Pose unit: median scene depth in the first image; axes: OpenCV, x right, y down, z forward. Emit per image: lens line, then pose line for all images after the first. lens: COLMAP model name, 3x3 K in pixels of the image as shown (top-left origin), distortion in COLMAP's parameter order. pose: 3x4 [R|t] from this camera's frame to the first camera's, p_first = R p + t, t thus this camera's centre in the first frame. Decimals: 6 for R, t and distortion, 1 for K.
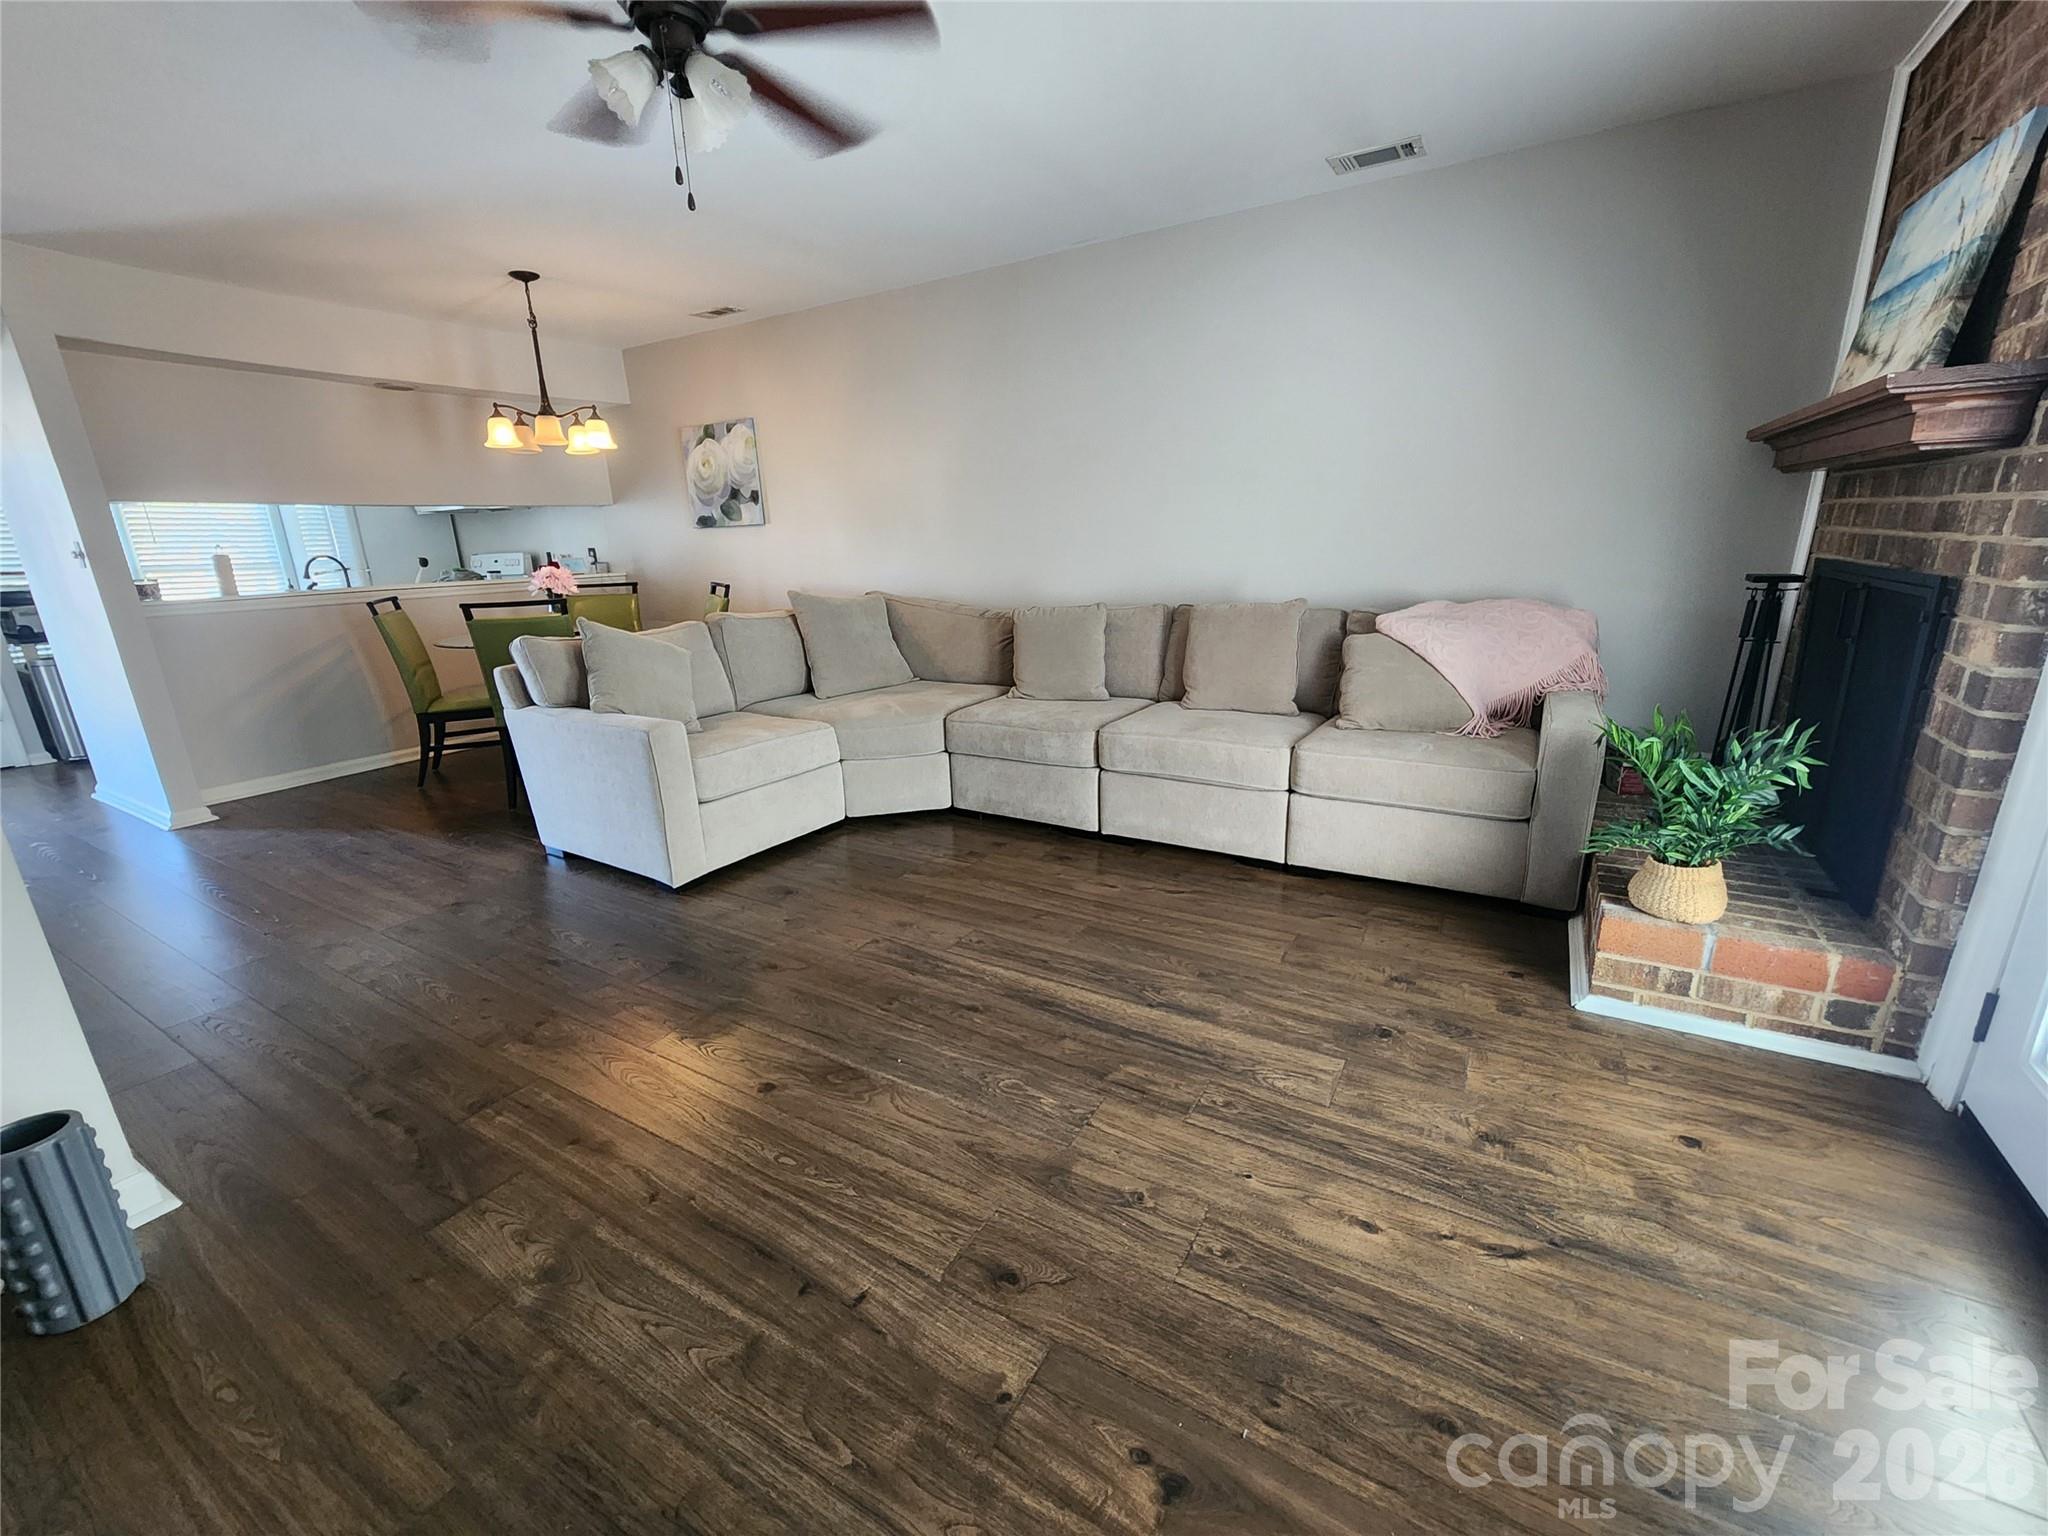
lens RADIAL K [[832.6, 0, 1025.0], [0, 832.6, 769.0], [0, 0, 1]] dist [-0.000009, -0.000006]
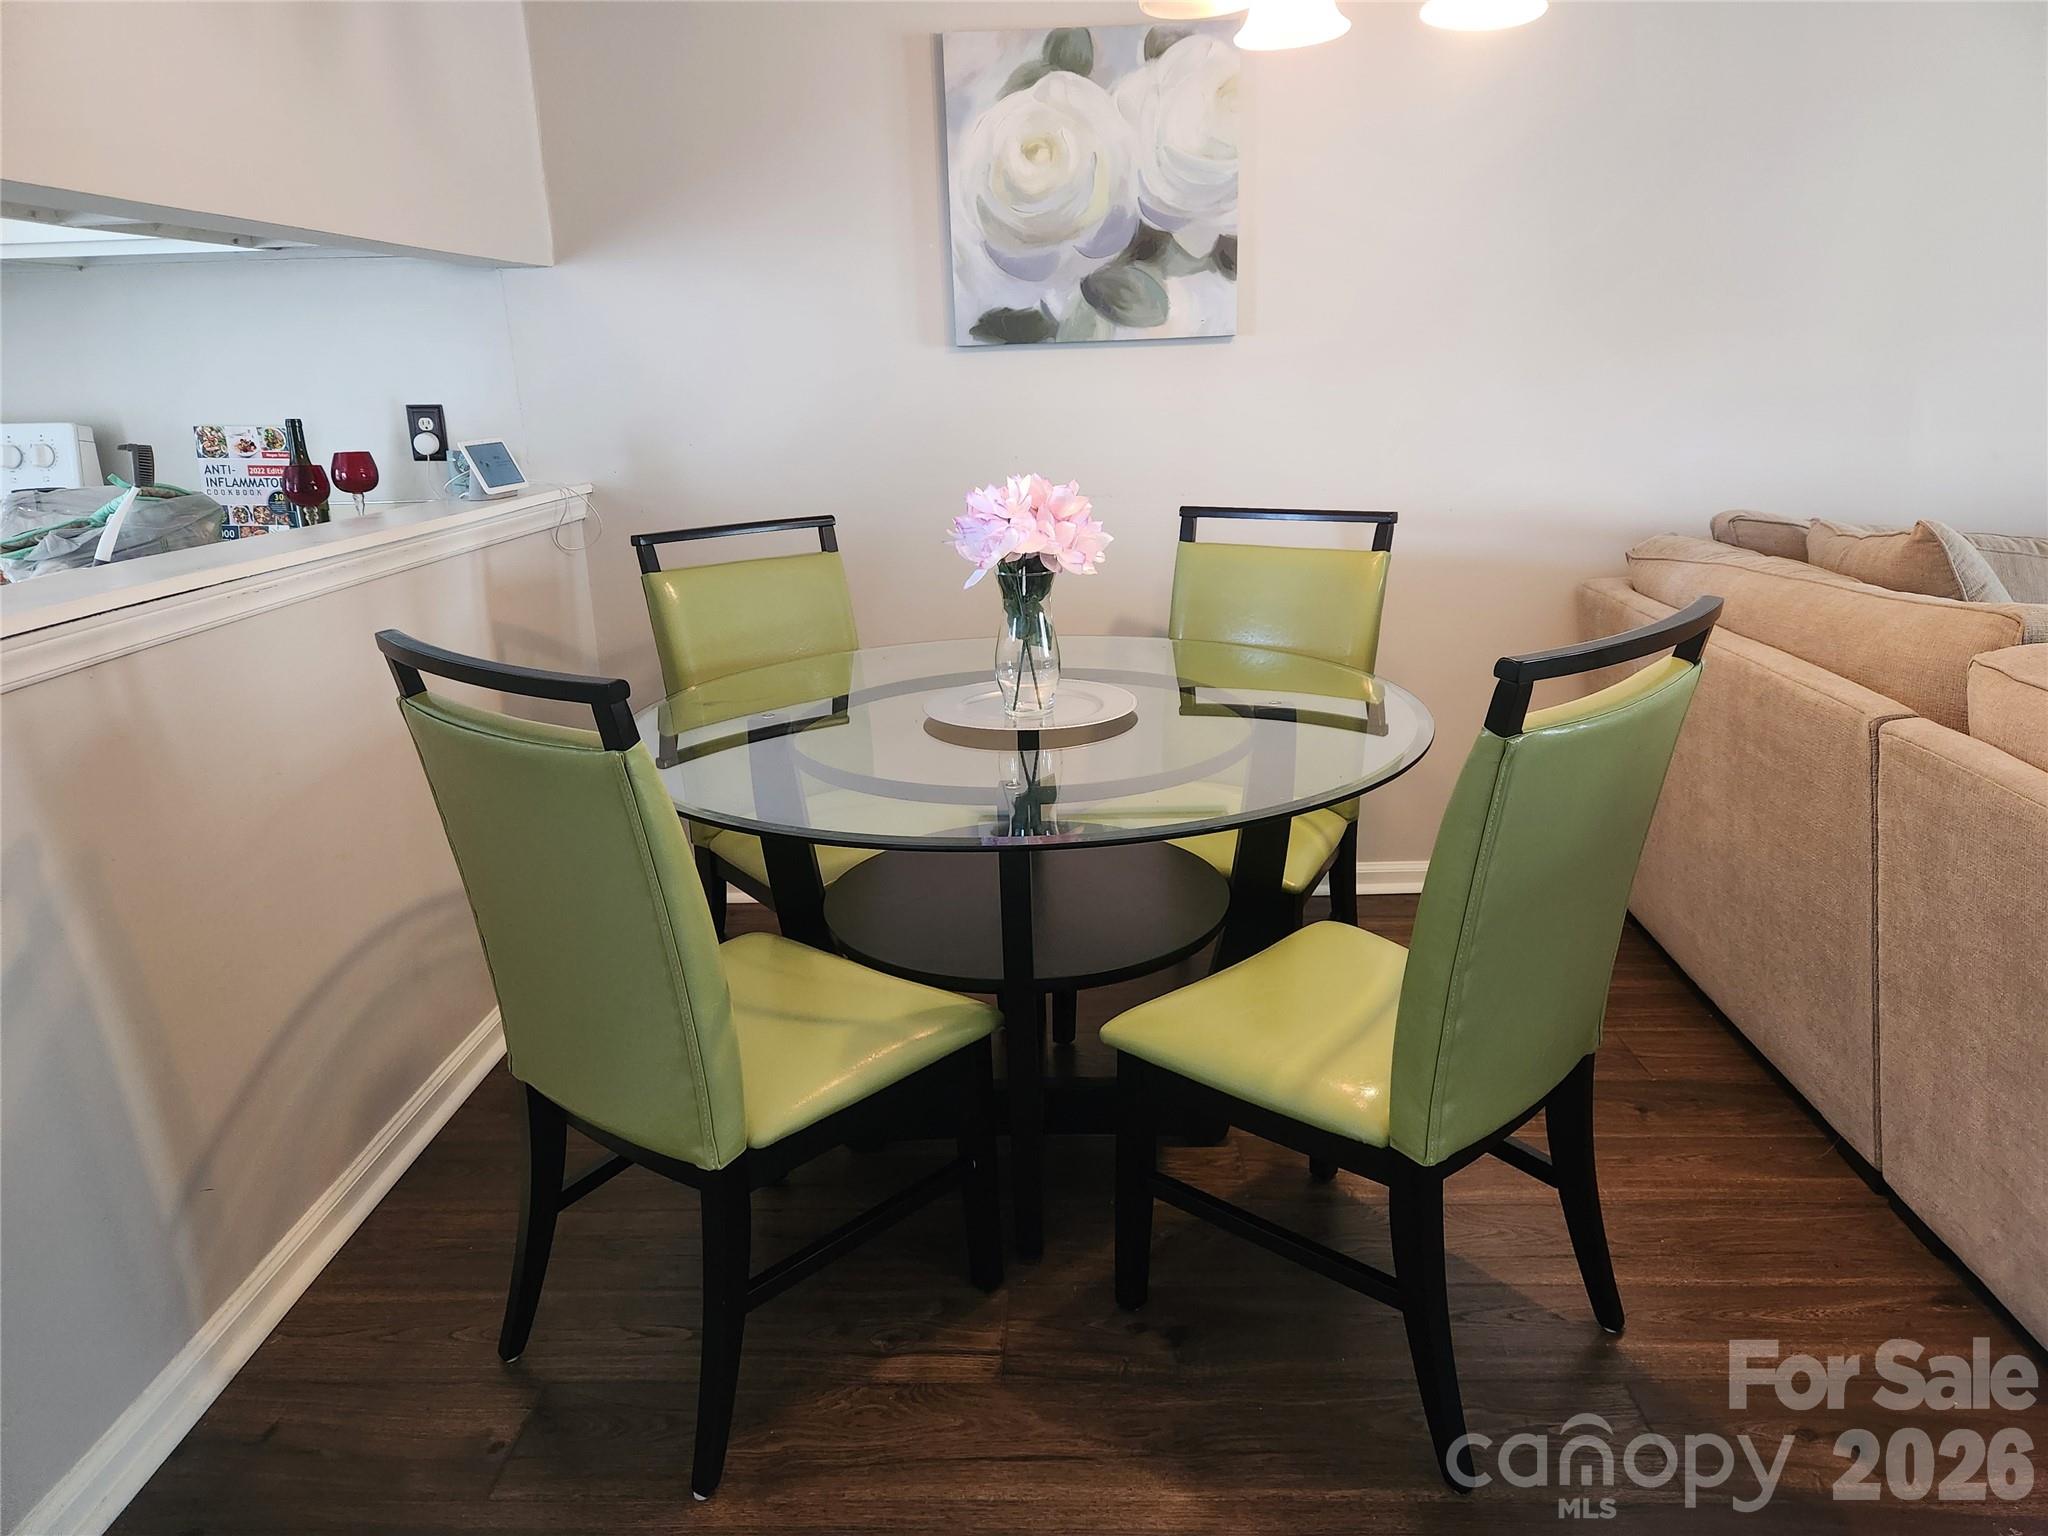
lens RADIAL K [[1373.3, 0, 1027.9], [0, 1373.3, 766.7], [0, 0, 1]] dist [0.007310, 0.000673]
pose [[0.879783, -0.125911, 0.458398, -0.670398], [0.124108, 0.991679, 0.034194, -0.143730], [-0.458890, 0.026808, 0.888089, 0.526027]]
